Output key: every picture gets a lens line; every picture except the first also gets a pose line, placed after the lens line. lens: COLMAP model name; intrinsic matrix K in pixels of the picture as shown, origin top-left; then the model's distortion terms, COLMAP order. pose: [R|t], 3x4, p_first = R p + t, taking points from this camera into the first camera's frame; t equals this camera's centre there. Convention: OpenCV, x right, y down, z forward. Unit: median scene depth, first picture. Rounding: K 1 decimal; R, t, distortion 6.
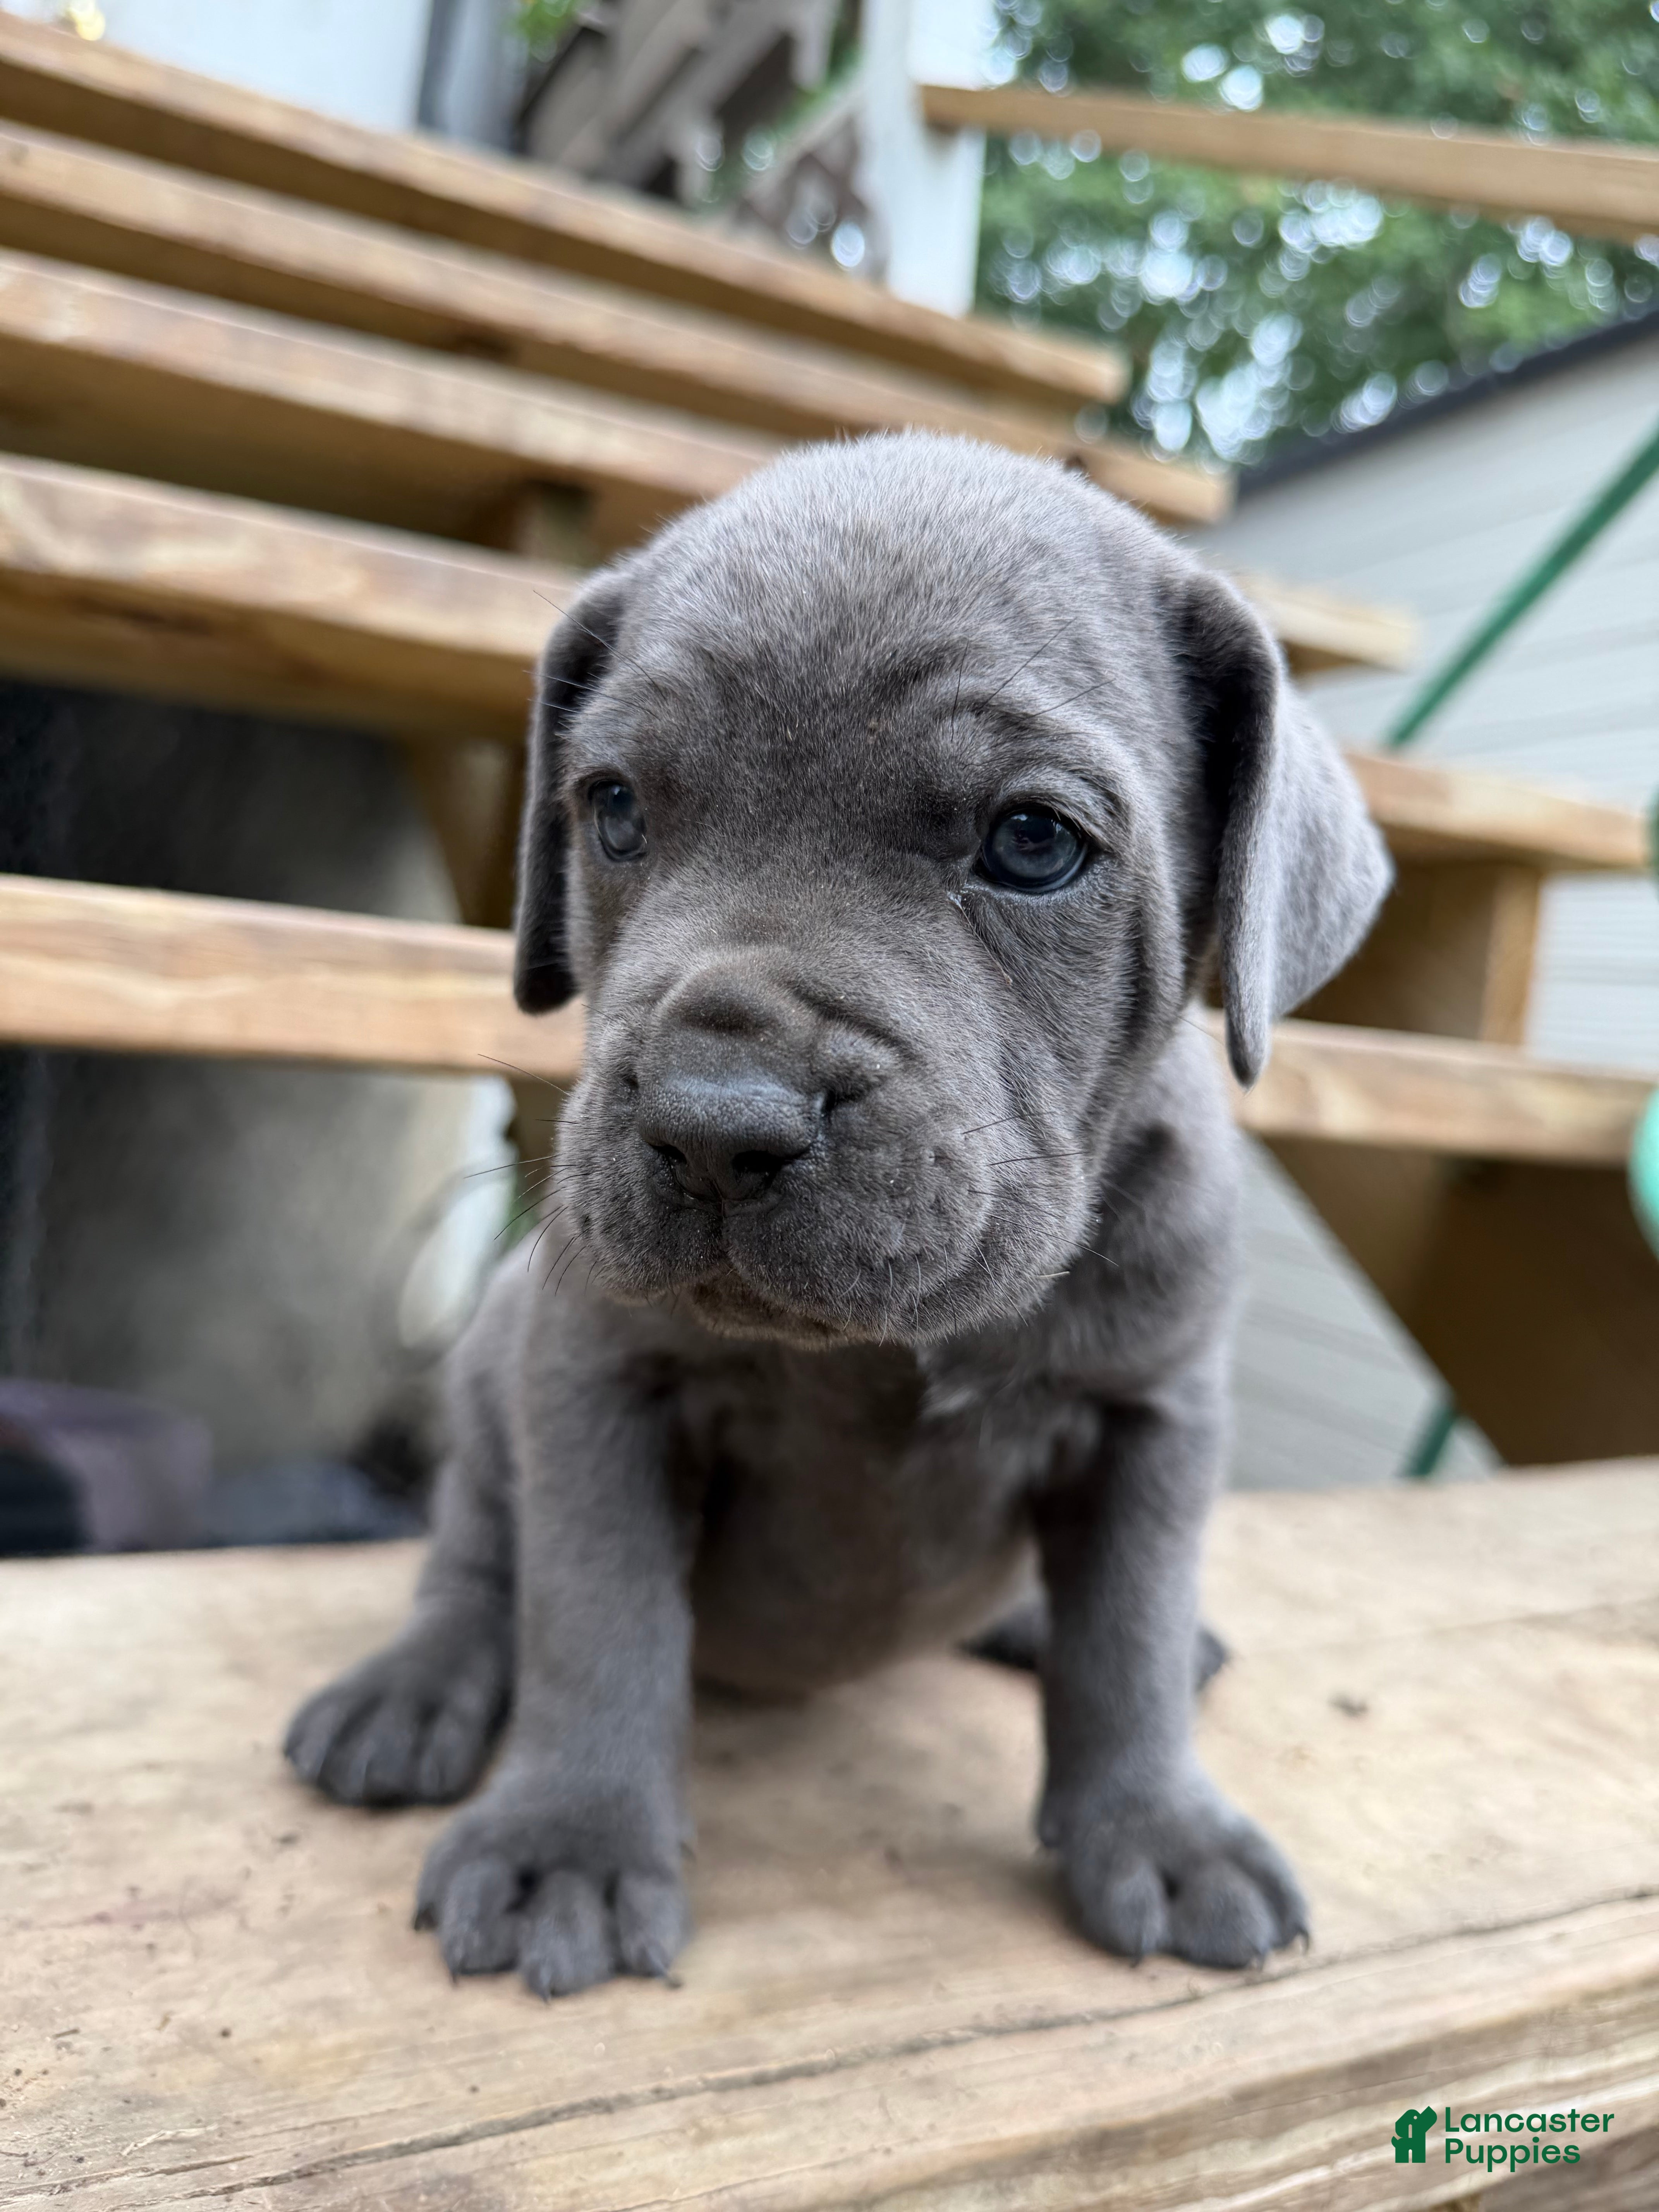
lens RADIAL K [[1669.9, 0, 839.7], [0, 1669.9, 1094.2], [0, 0, 1]] dist [-0.042980, 0.010550]
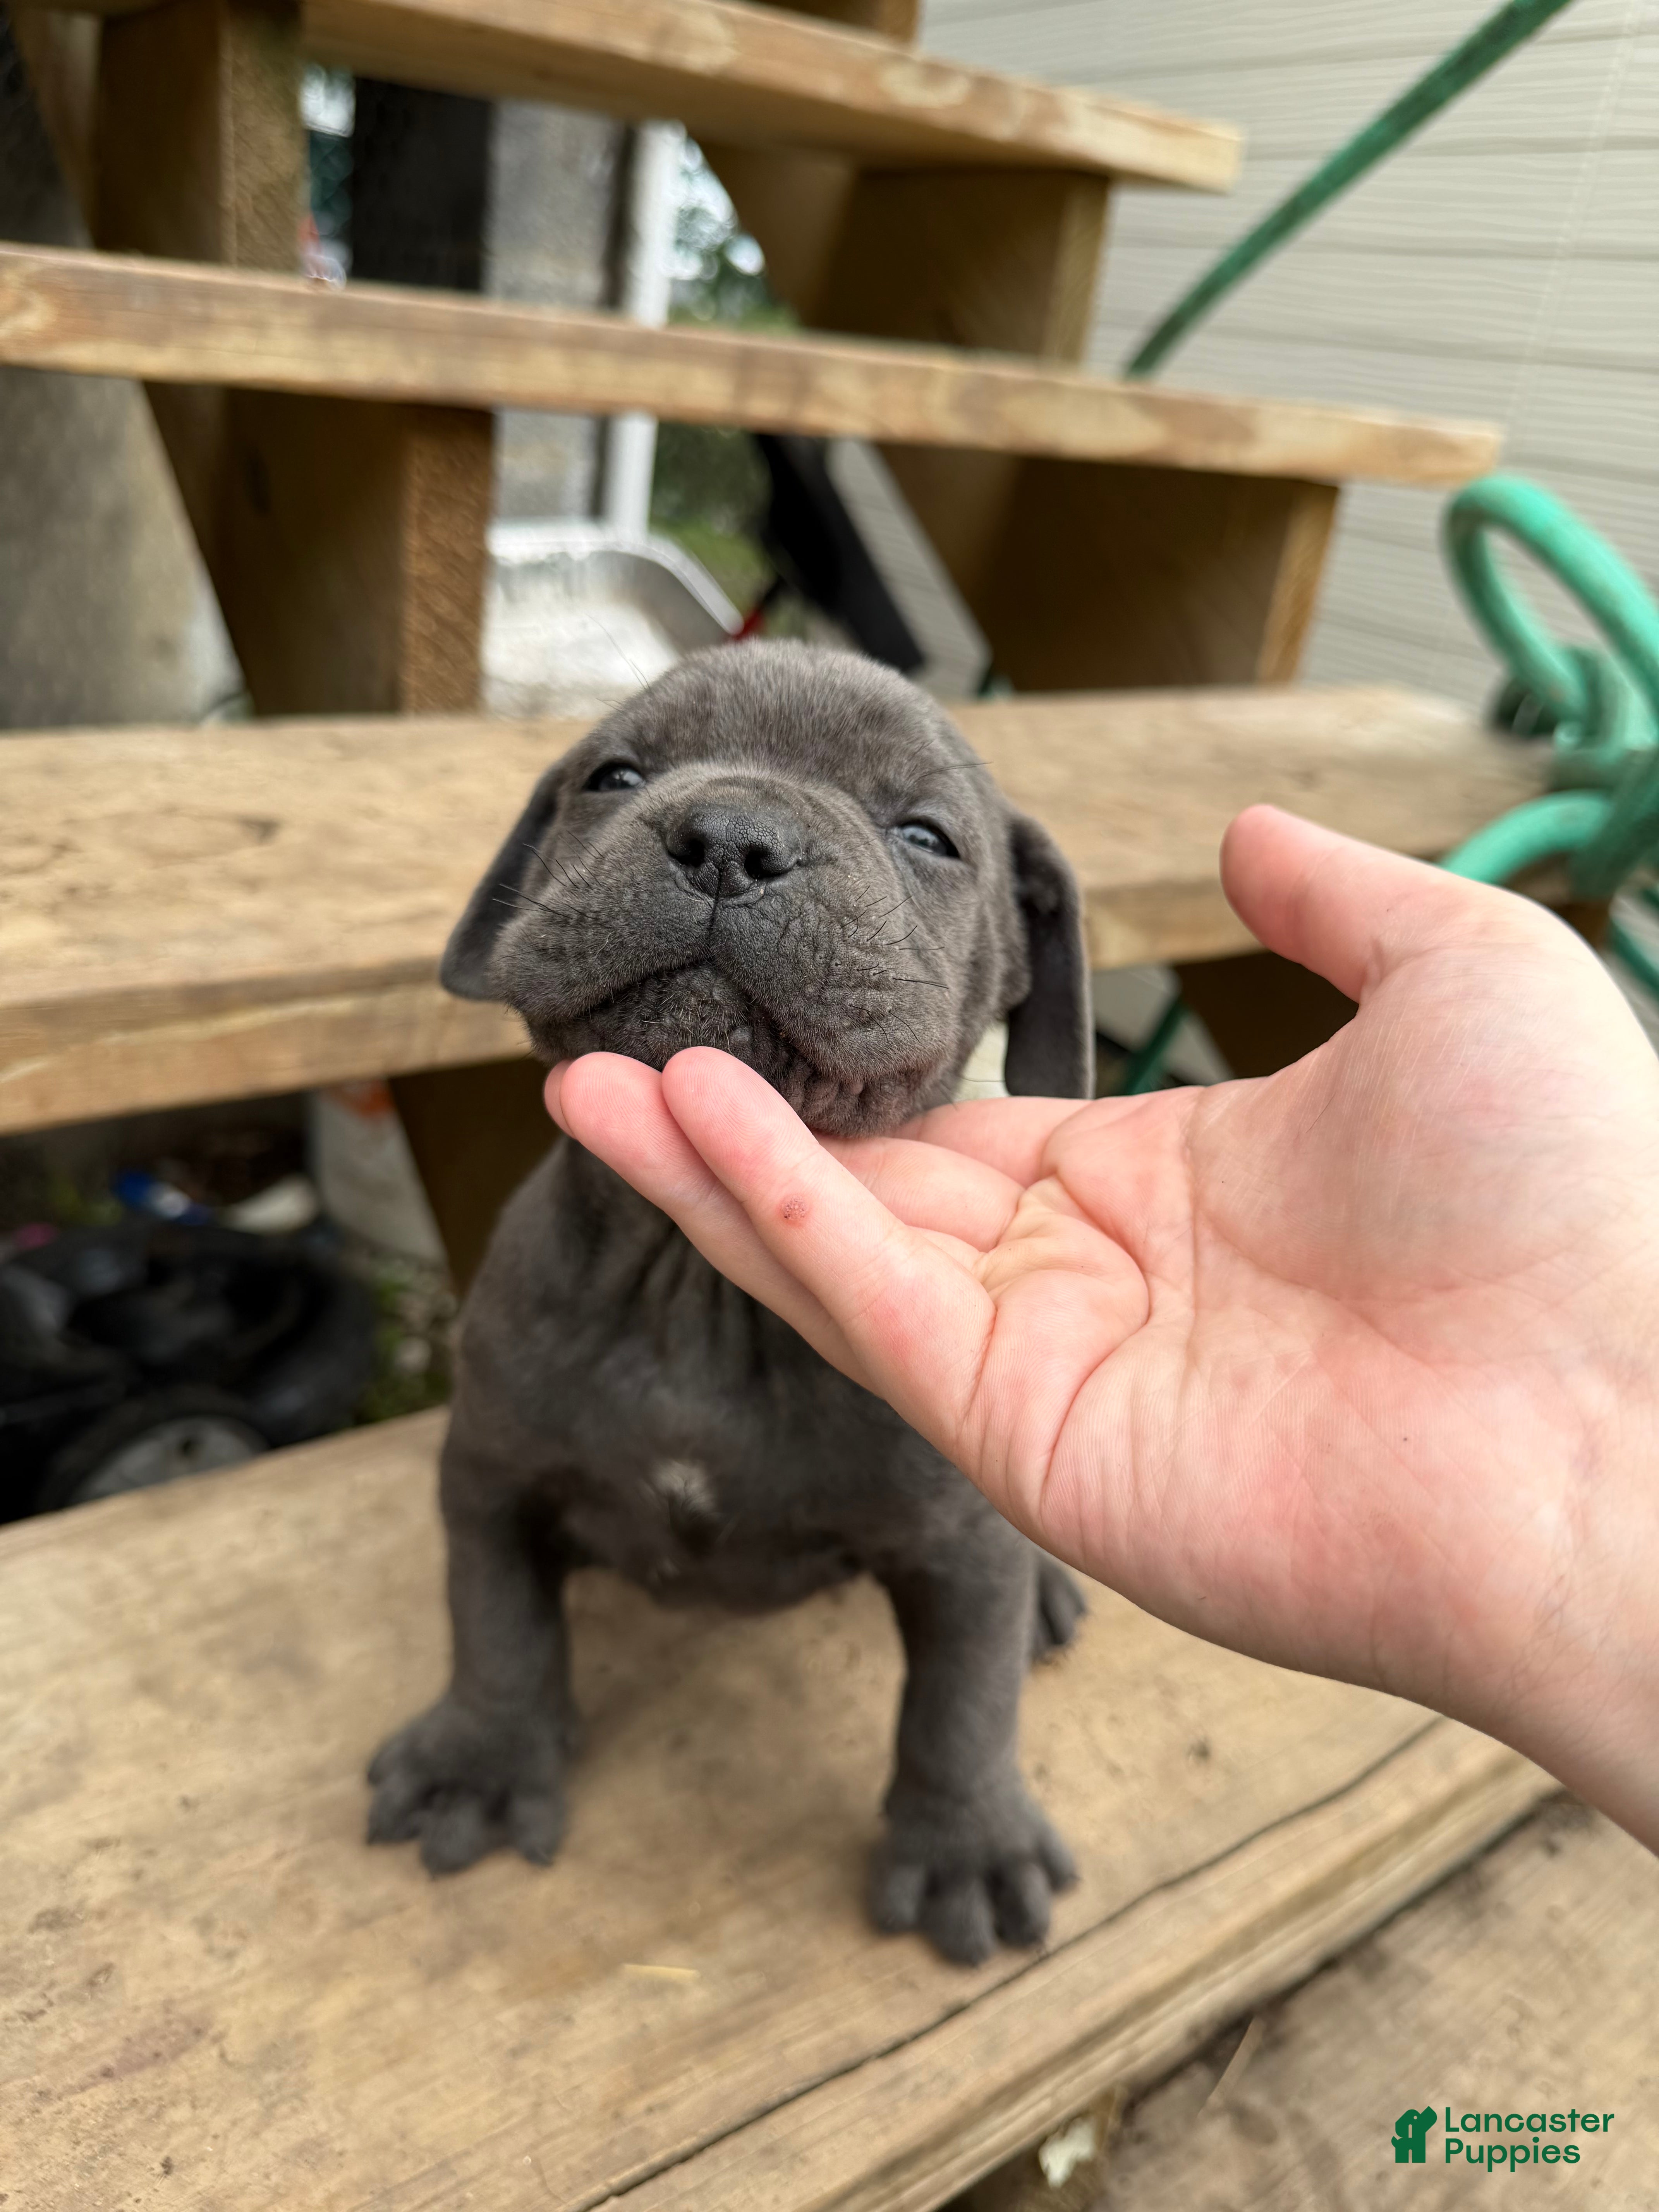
lens RADIAL K [[1653.7, 0, 838.7], [0, 1653.7, 1079.6], [0, 0, 1]] dist [-0.034724, 0.009170]
pose [[0.990205, -0.034751, 0.135230, -0.039617], [-0.019772, 0.923873, 0.382188, -0.682069], [-0.138217, -0.381118, 0.914136, 0.082237]]
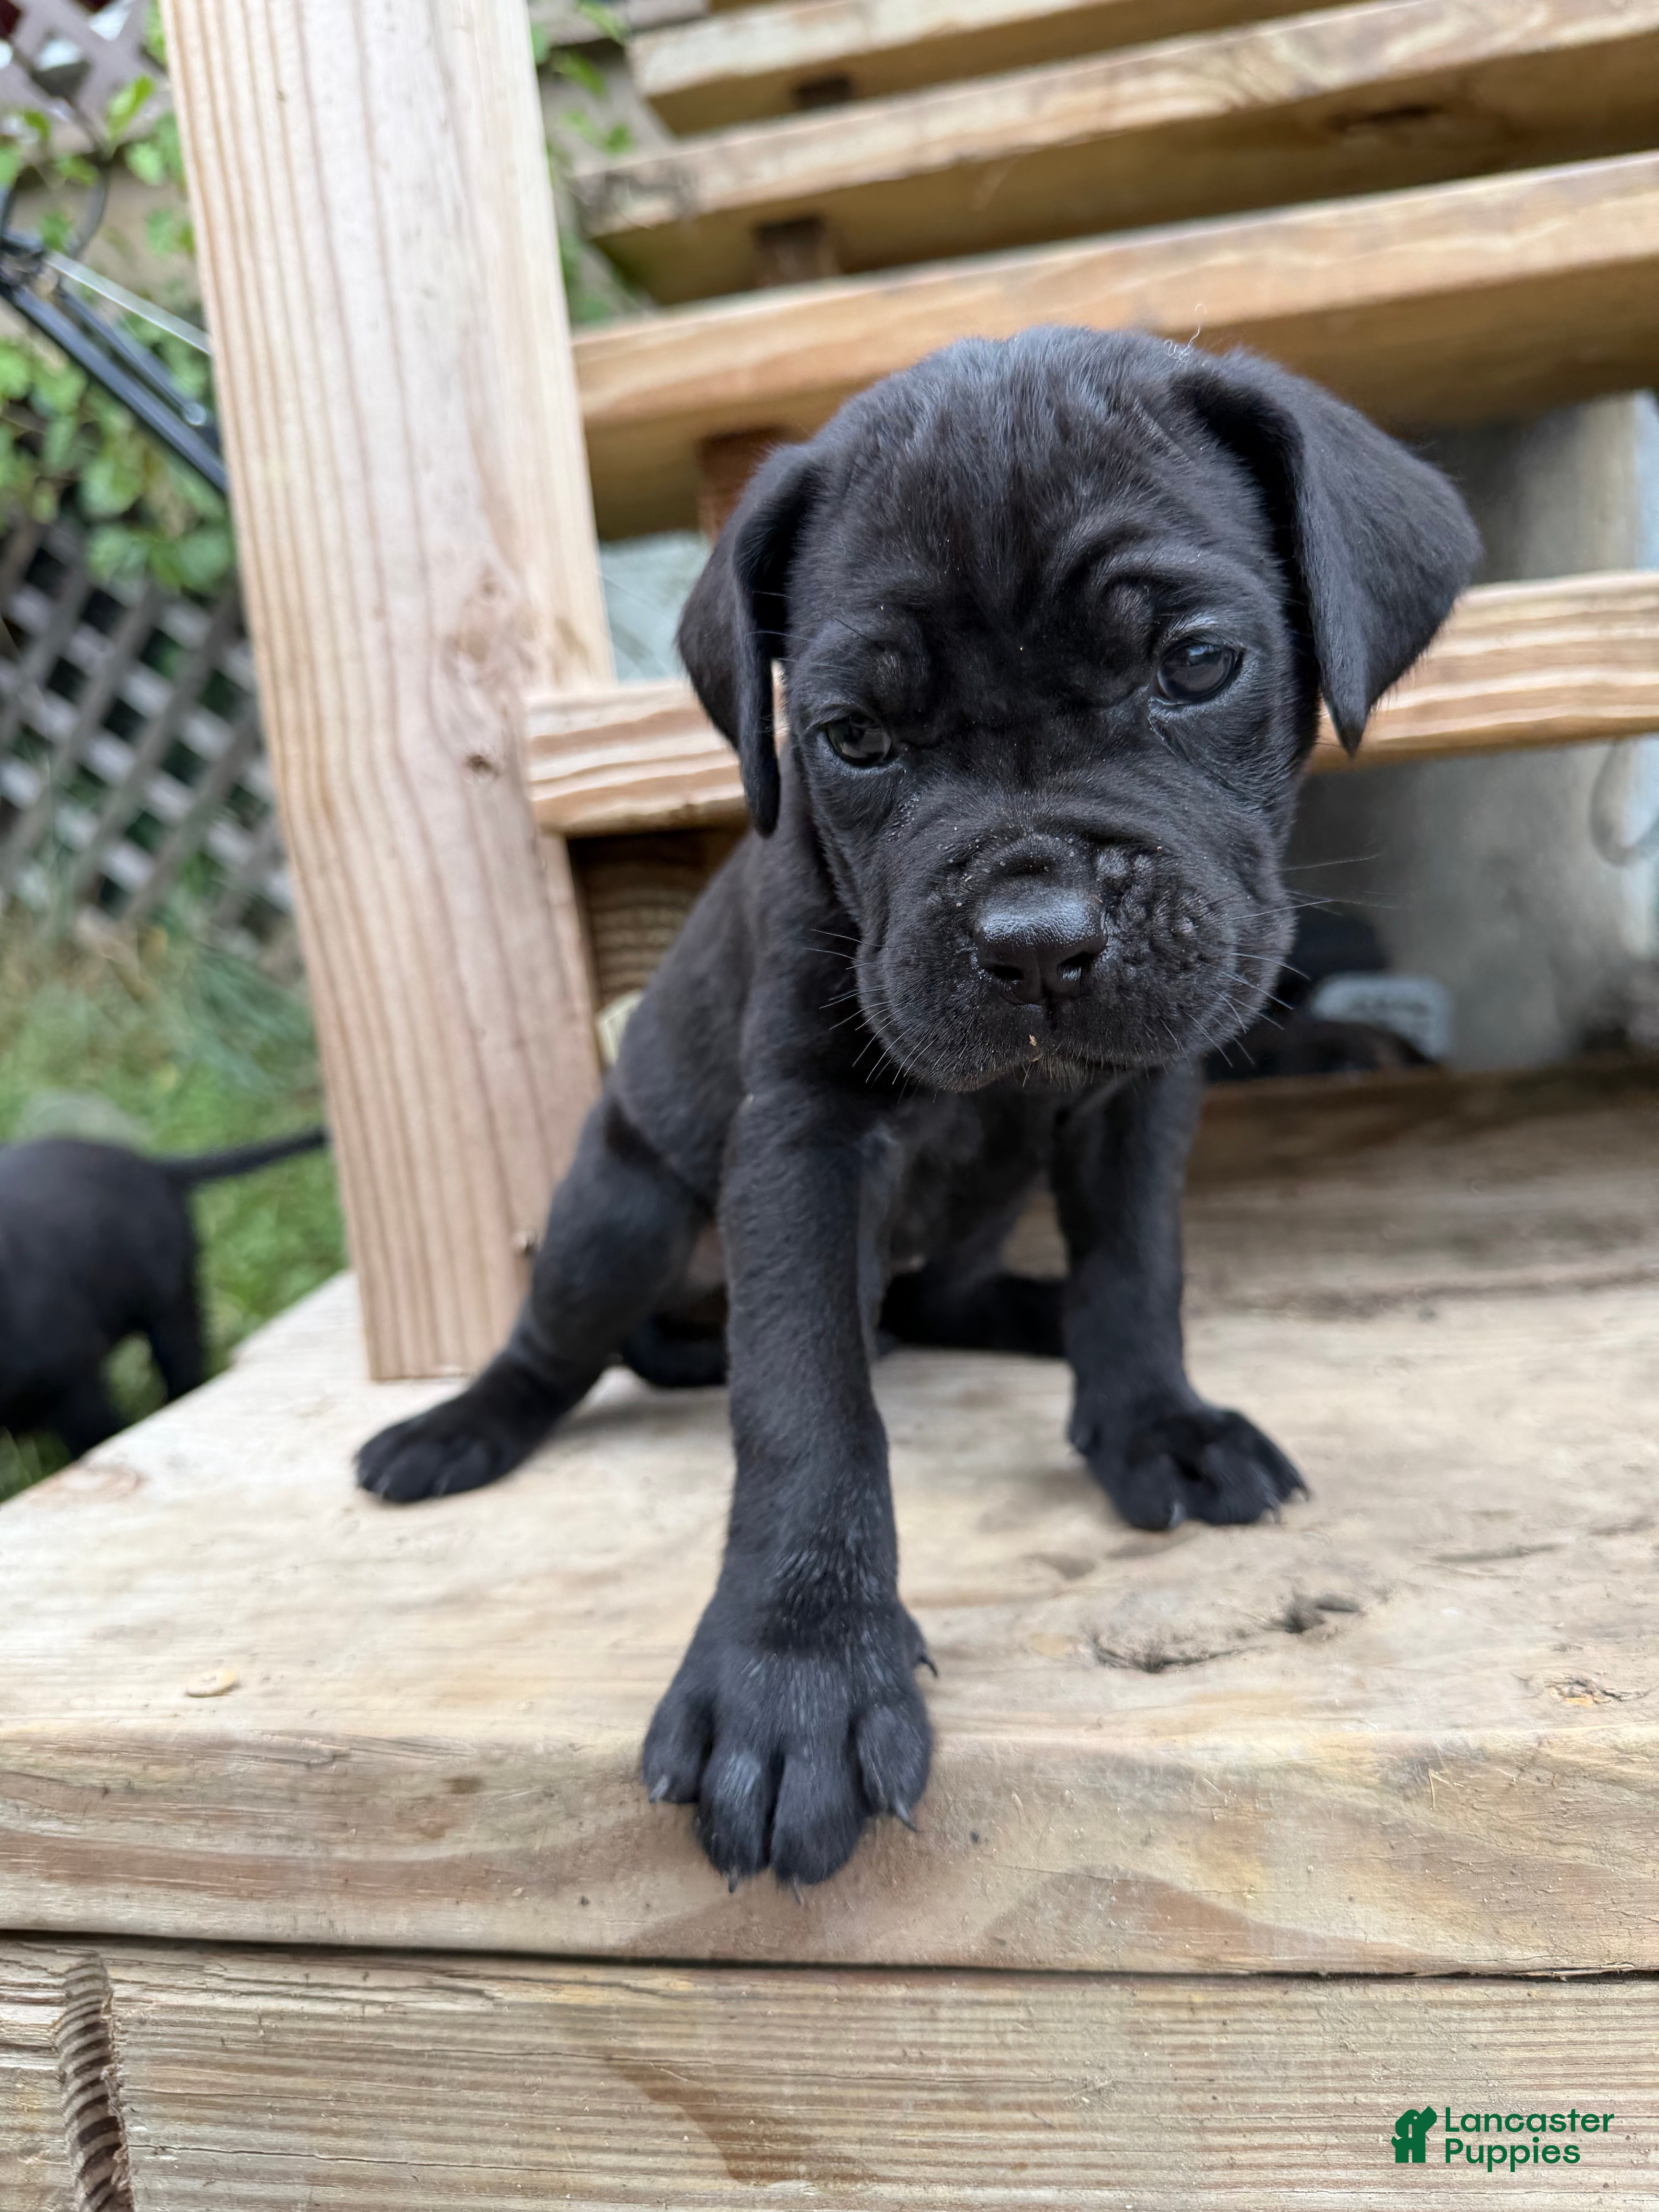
lens RADIAL K [[1626.6, 0, 836.5], [0, 1626.6, 1098.0], [0, 0, 1]] dist [-0.041421, 0.023692]
pose [[0.776252, -0.073637, -0.626107, -0.028408], [0.172928, 0.979931, 0.099147, 0.709120], [0.606241, -0.185235, 0.773408, -1.038072]]
